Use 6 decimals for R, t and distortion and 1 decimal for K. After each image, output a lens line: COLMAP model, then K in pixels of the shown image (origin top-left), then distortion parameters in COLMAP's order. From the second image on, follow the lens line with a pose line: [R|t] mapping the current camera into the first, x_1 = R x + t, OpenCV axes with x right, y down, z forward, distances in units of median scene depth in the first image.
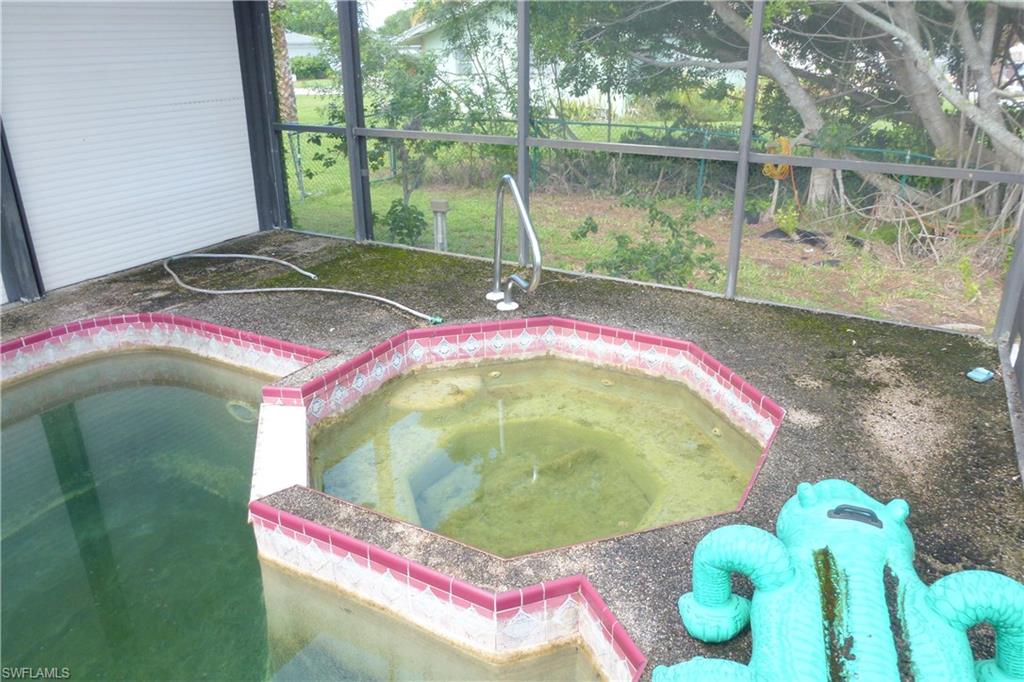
lens RADIAL K [[732.2, 0, 512.0], [0, 732.2, 341.0], [0, 0, 1]] dist [-0.091225, 0.053794]
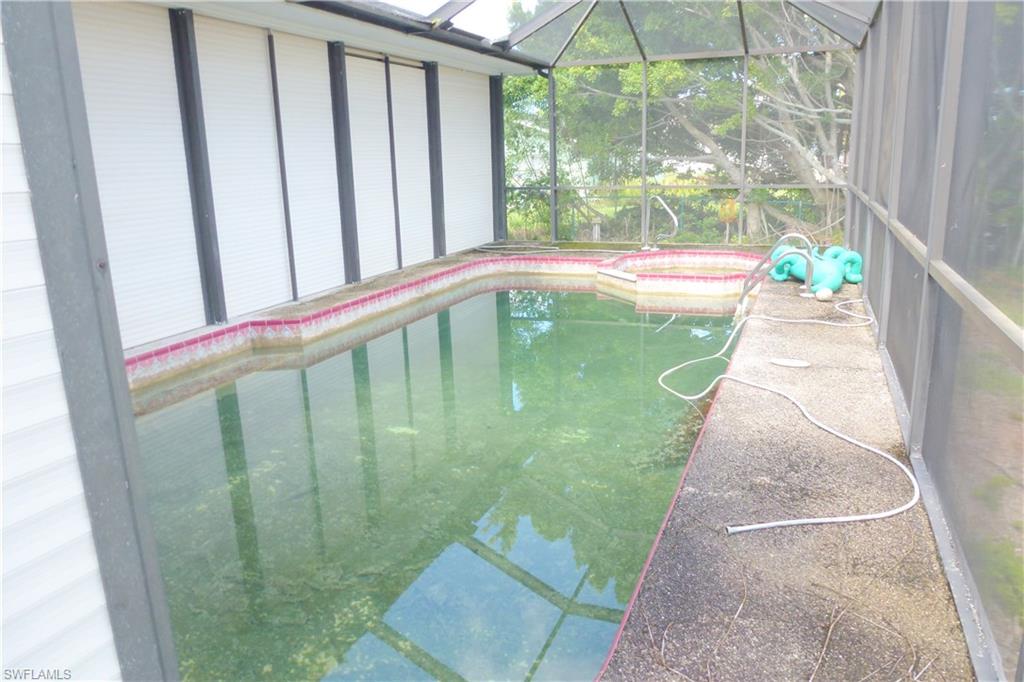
lens RADIAL K [[732.2, 0, 512.0], [0, 732.2, 341.0], [0, 0, 1]] dist [-0.091225, 0.053794]
pose [[0.991515, -0.054025, 0.118237, -0.412281], [0.069982, 0.988335, -0.135266, 0.288691], [-0.109550, 0.142392, 0.983729, -0.679575]]
